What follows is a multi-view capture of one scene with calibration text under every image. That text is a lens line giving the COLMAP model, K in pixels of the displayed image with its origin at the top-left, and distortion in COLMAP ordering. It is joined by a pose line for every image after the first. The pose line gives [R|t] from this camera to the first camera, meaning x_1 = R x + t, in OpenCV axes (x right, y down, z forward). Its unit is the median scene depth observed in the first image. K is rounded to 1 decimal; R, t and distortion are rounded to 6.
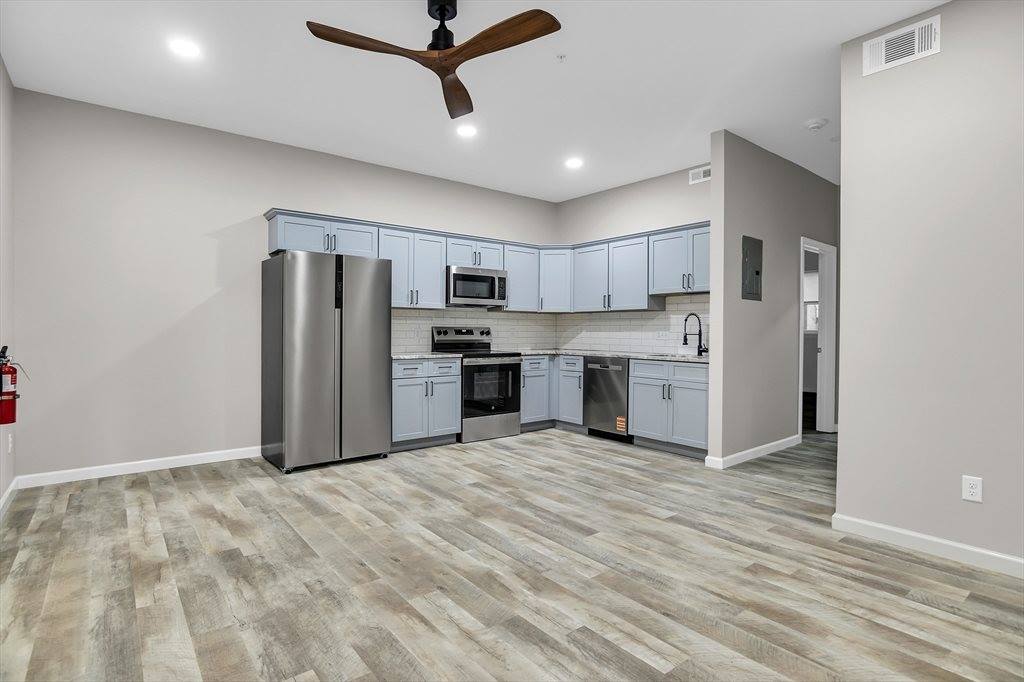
lens RADIAL K [[523.5, 0, 513.6], [0, 523.5, 335.5], [0, 0, 1]] dist [0.000095, -0.000004]
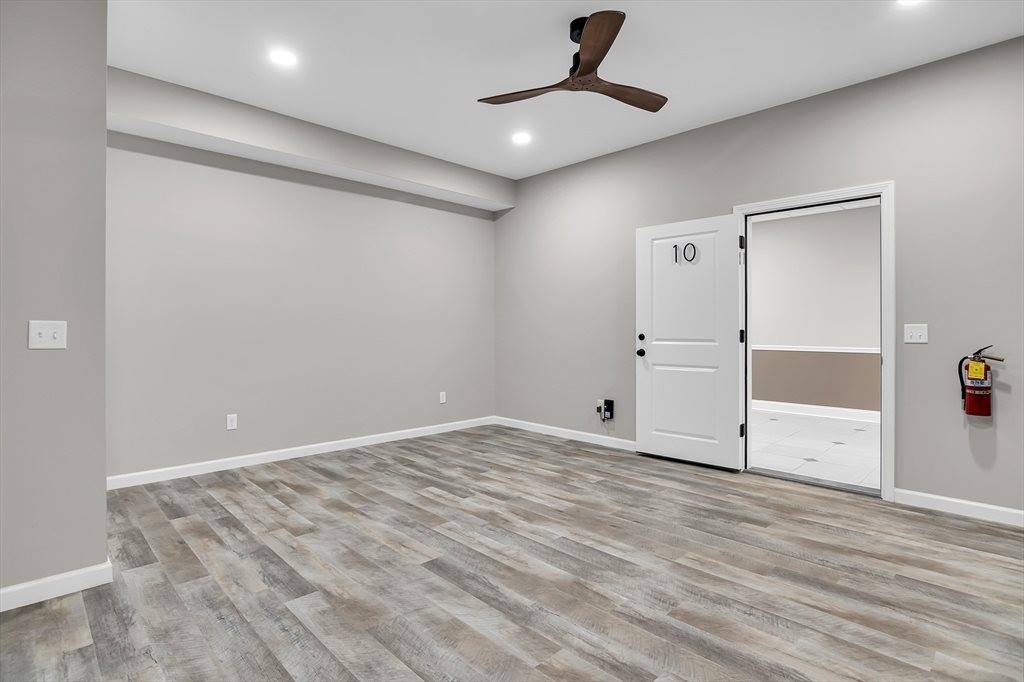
lens RADIAL K [[523.5, 0, 511.0], [0, 523.5, 335.8], [0, 0, 1]] dist [0.000095, -0.000004]
pose [[-0.995275, -0.004720, -0.096983, 0.115192], [-0.007027, 0.999700, 0.023457, -0.018169], [0.096844, 0.024027, -0.995010, 2.077832]]
